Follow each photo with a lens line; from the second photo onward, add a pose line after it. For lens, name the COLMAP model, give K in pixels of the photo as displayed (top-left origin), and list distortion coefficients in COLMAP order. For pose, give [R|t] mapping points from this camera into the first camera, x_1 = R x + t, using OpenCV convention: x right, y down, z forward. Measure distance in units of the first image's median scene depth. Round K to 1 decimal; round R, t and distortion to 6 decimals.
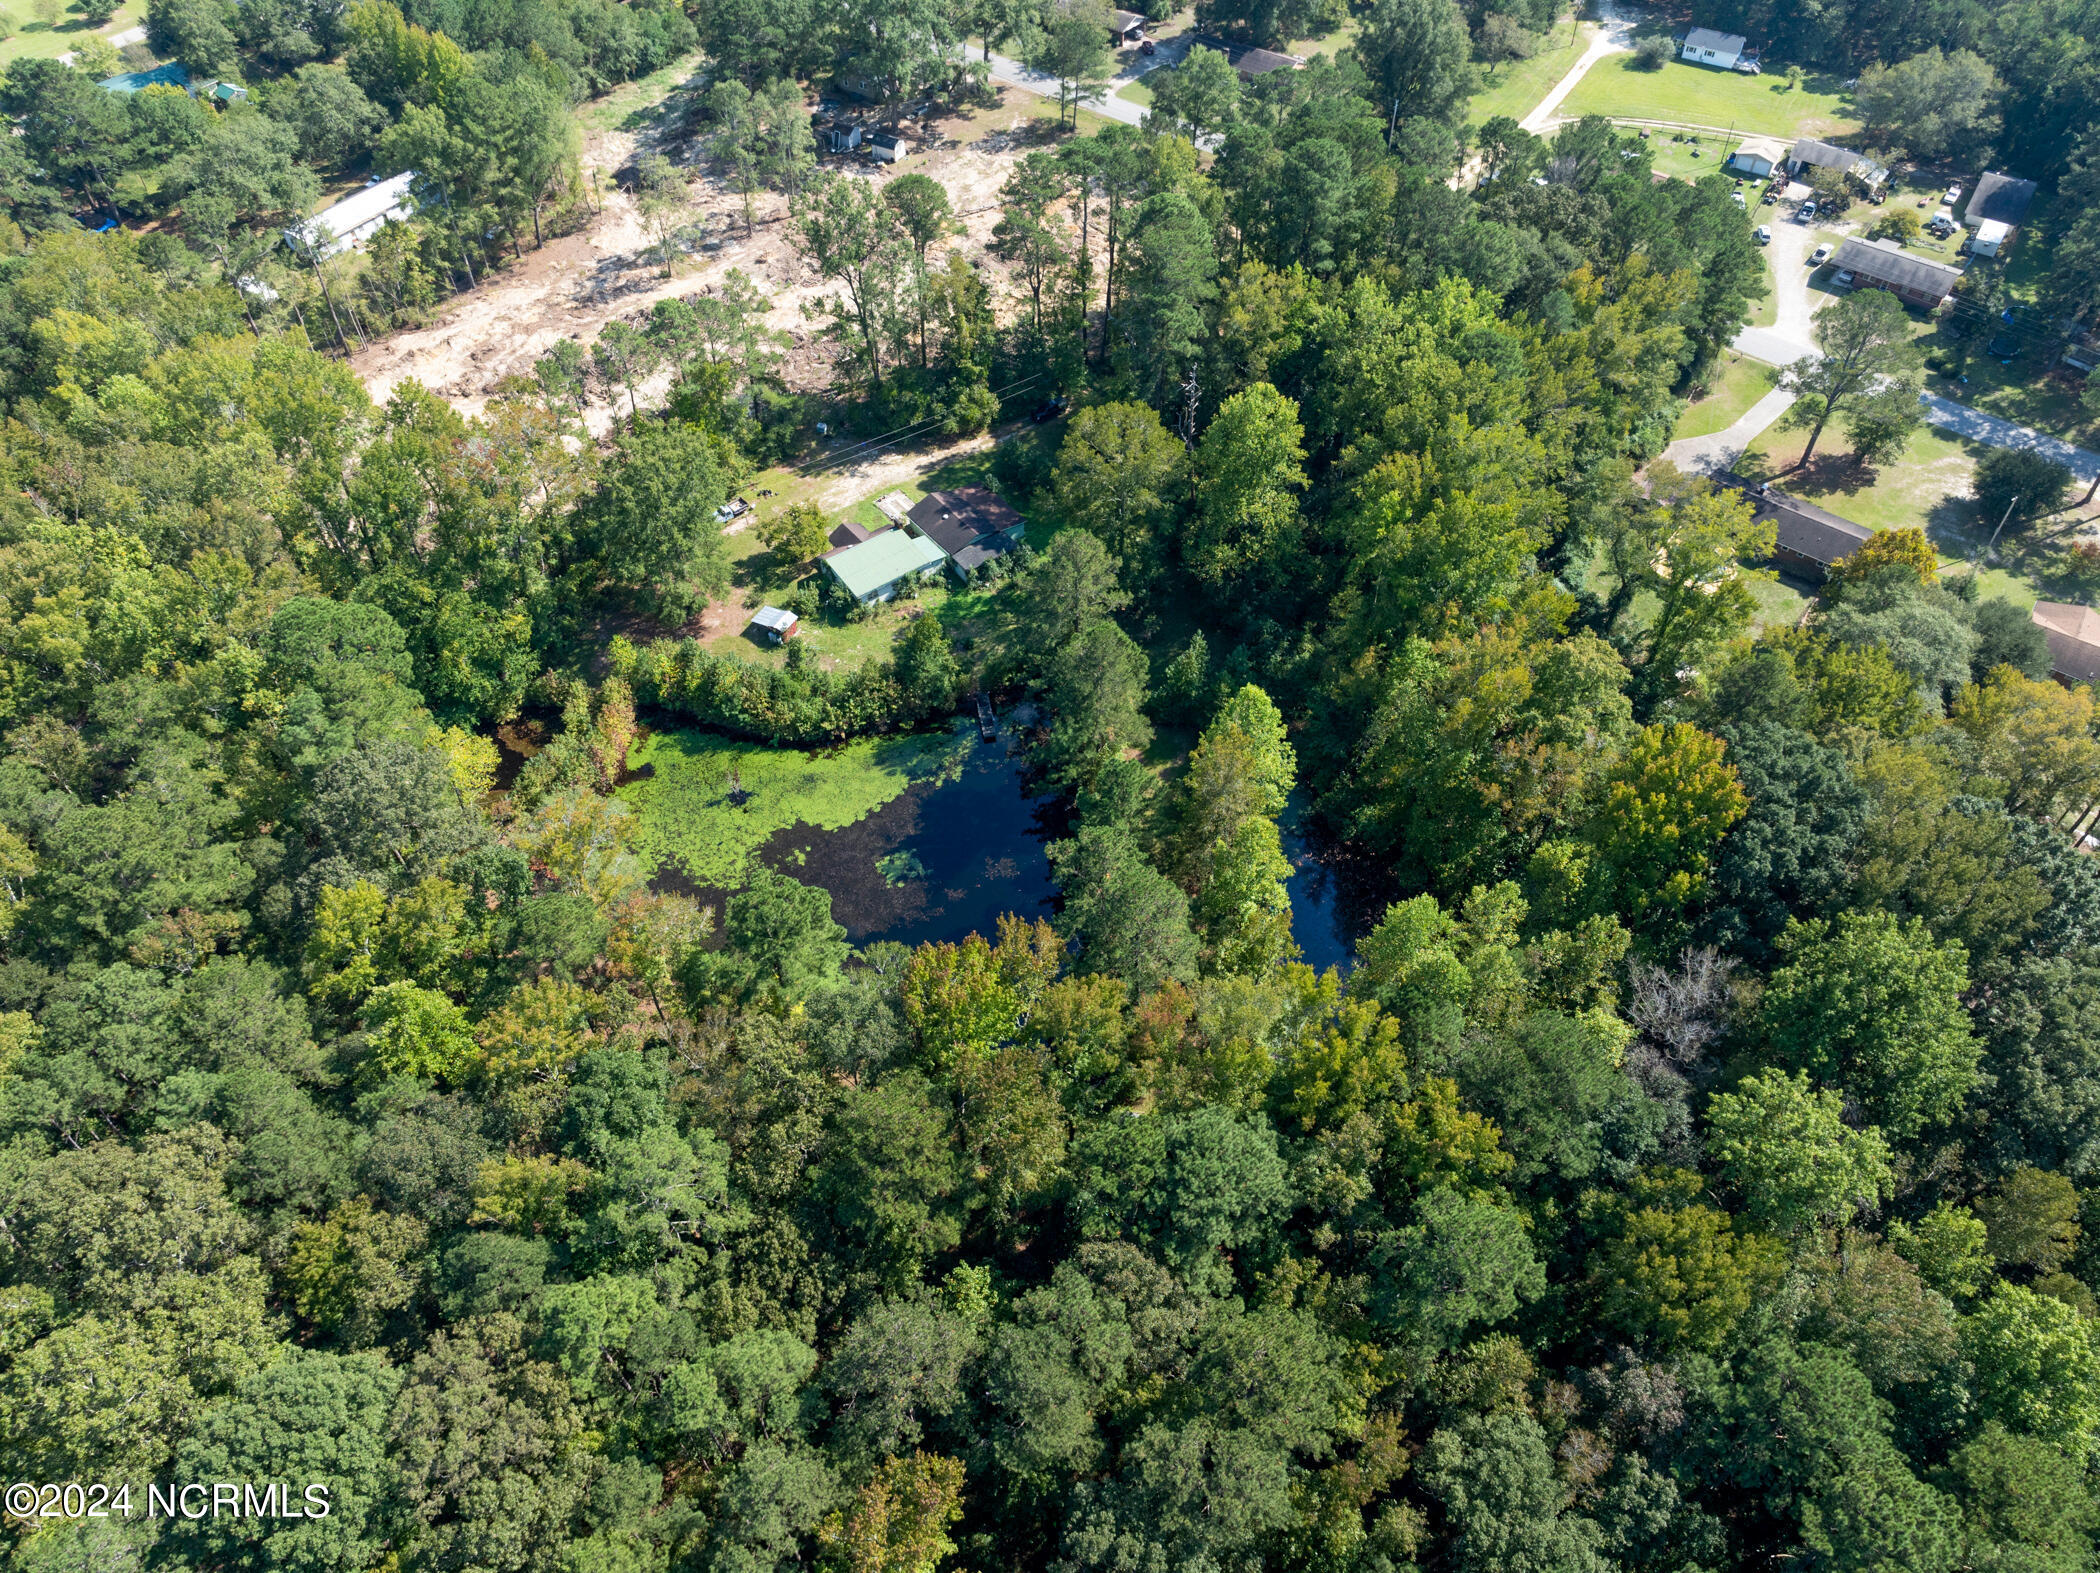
lens RADIAL K [[1468.8, 0, 1051.9], [0, 1468.8, 818.5], [0, 0, 1]] dist [-0.044331, 0.004901]
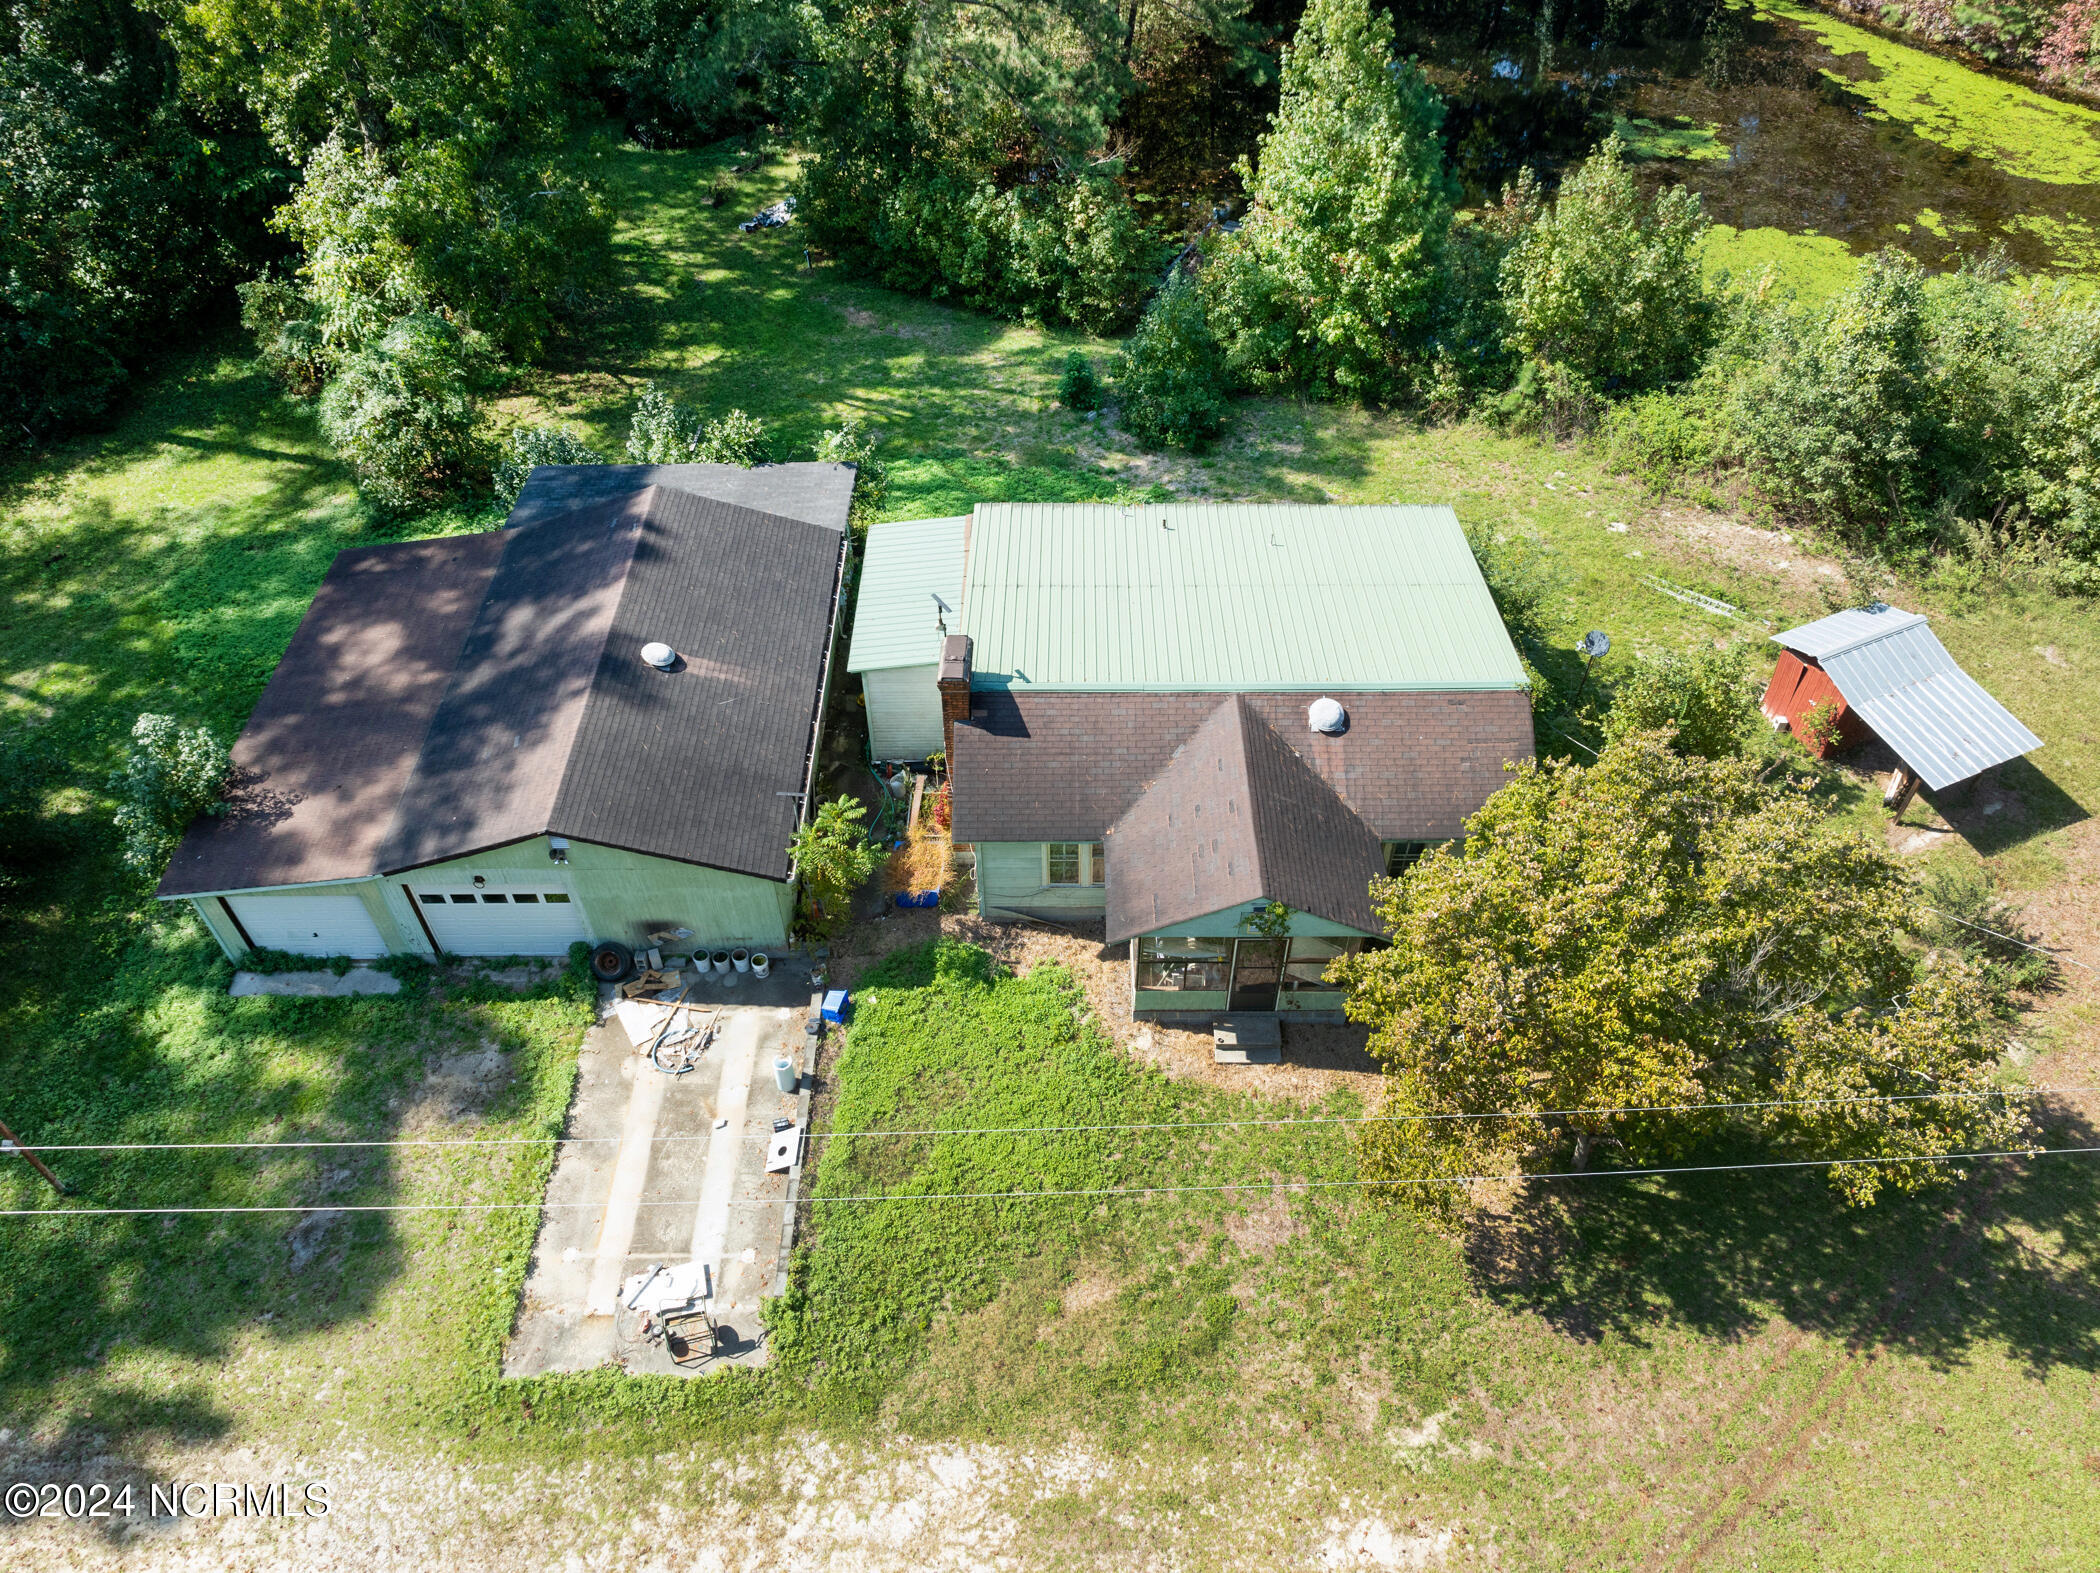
lens RADIAL K [[1487.4, 0, 1044.0], [0, 1487.4, 793.7], [0, 0, 1]] dist [-0.056462, 0.023027]
pose [[-0.794817, -0.426415, 0.431782, -0.185101], [0.476973, 0.000927, 0.878918, -0.334286], [-0.375184, 0.904527, 0.202651, 0.993273]]
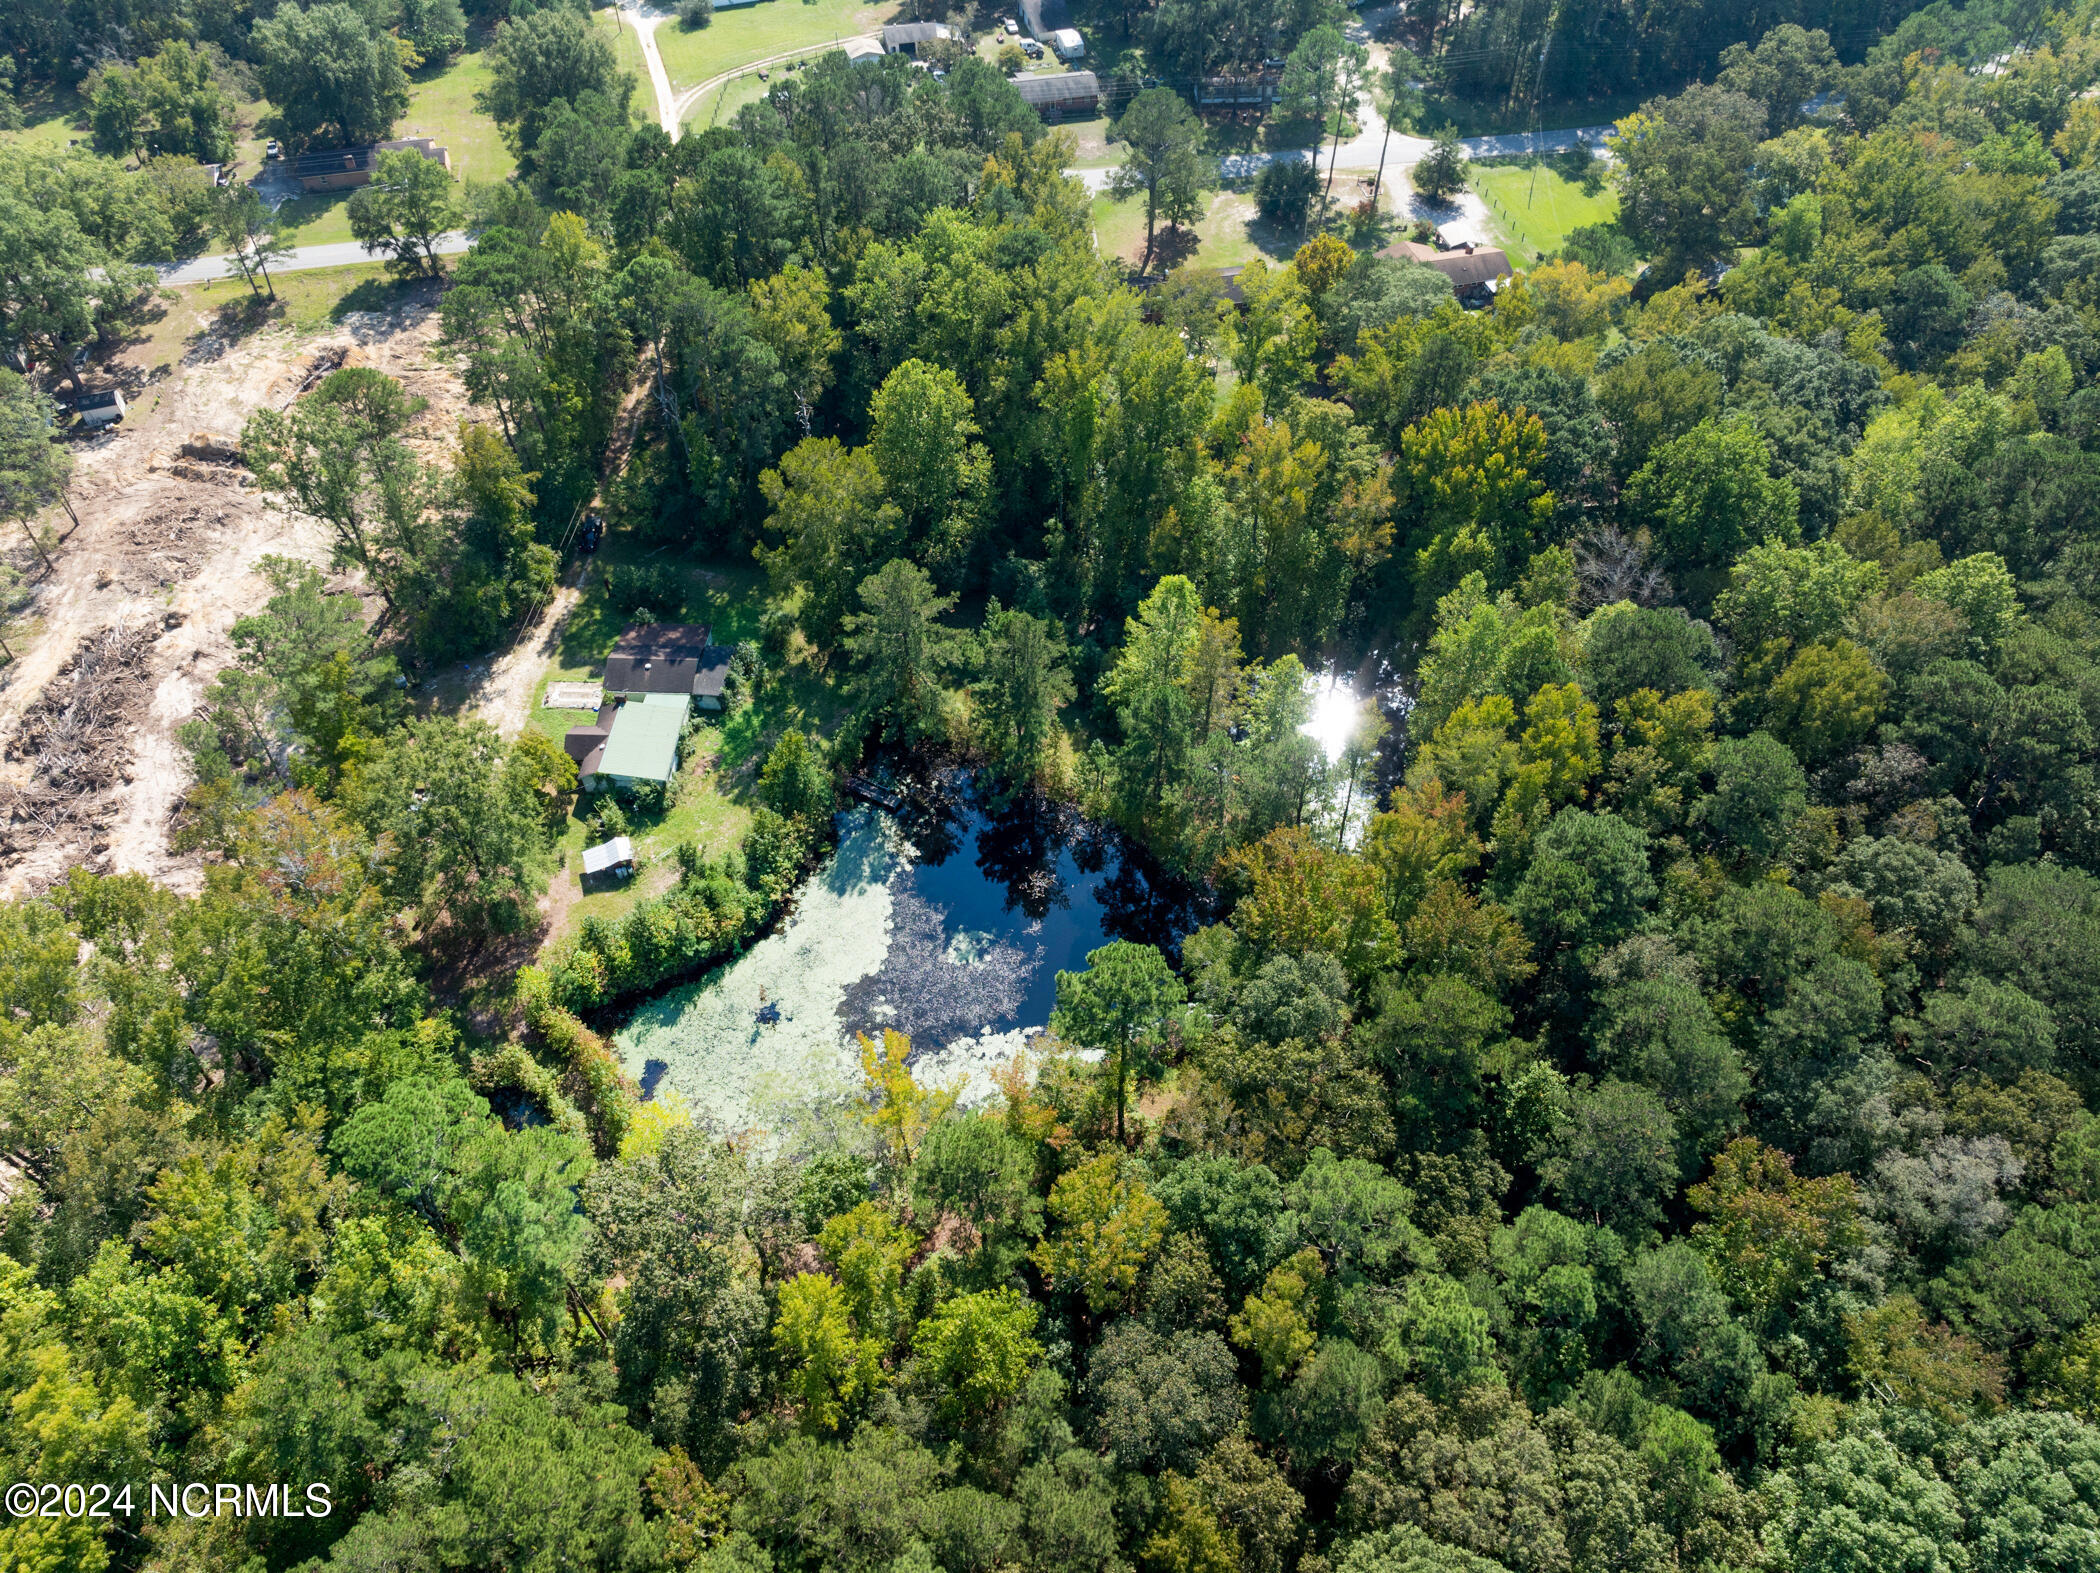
lens RADIAL K [[1486.2, 0, 1050.0], [0, 1486.2, 786.5], [0, 0, 1]] dist [-0.033983, 0.001436]
pose [[0.636827, -0.576498, 0.511958, -0.439074], [0.590547, 0.791618, 0.156830, -0.148036], [-0.495687, 0.202462, 0.844573, 0.119347]]
